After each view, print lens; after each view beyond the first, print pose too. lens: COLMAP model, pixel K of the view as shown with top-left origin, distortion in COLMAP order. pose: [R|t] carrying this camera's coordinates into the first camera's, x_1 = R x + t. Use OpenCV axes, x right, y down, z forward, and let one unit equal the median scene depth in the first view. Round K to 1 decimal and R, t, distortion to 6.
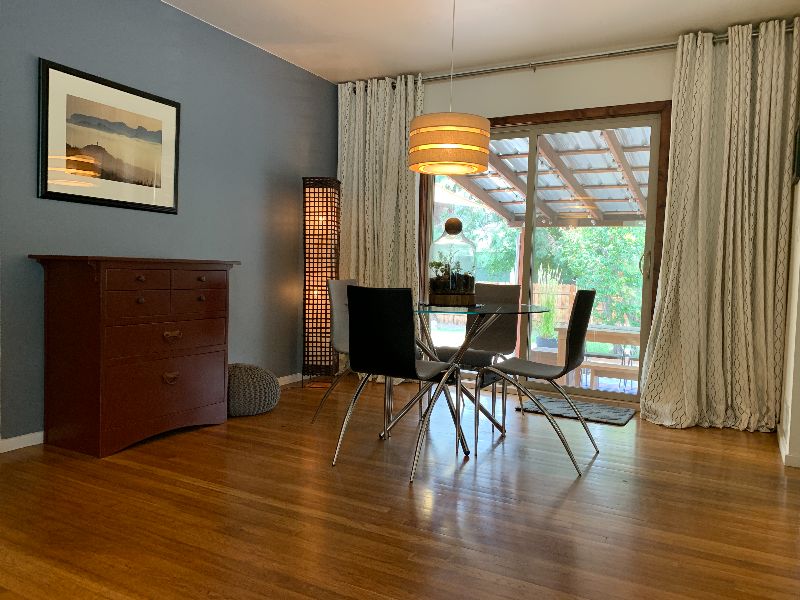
lens RADIAL K [[609.4, 0, 397.7], [0, 609.4, 299.1], [0, 0, 1]] dist [-0.006966, -0.006814]
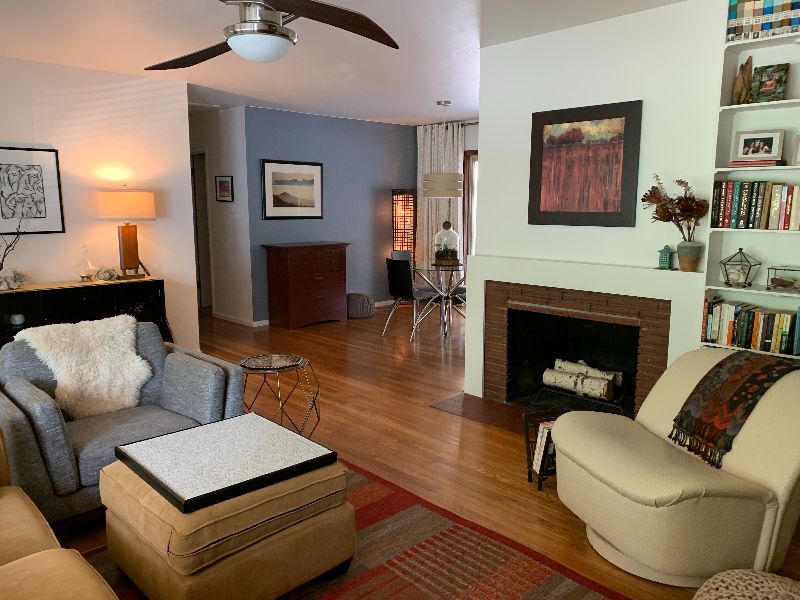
lens RADIAL K [[609.4, 0, 397.7], [0, 609.4, 299.1], [0, 0, 1]] dist [-0.006966, -0.006814]
pose [[0.955526, 0.011300, -0.294690, 0.489687], [0.019582, 0.994629, 0.101633, -0.077804], [0.294256, -0.102883, 0.950173, -0.907018]]
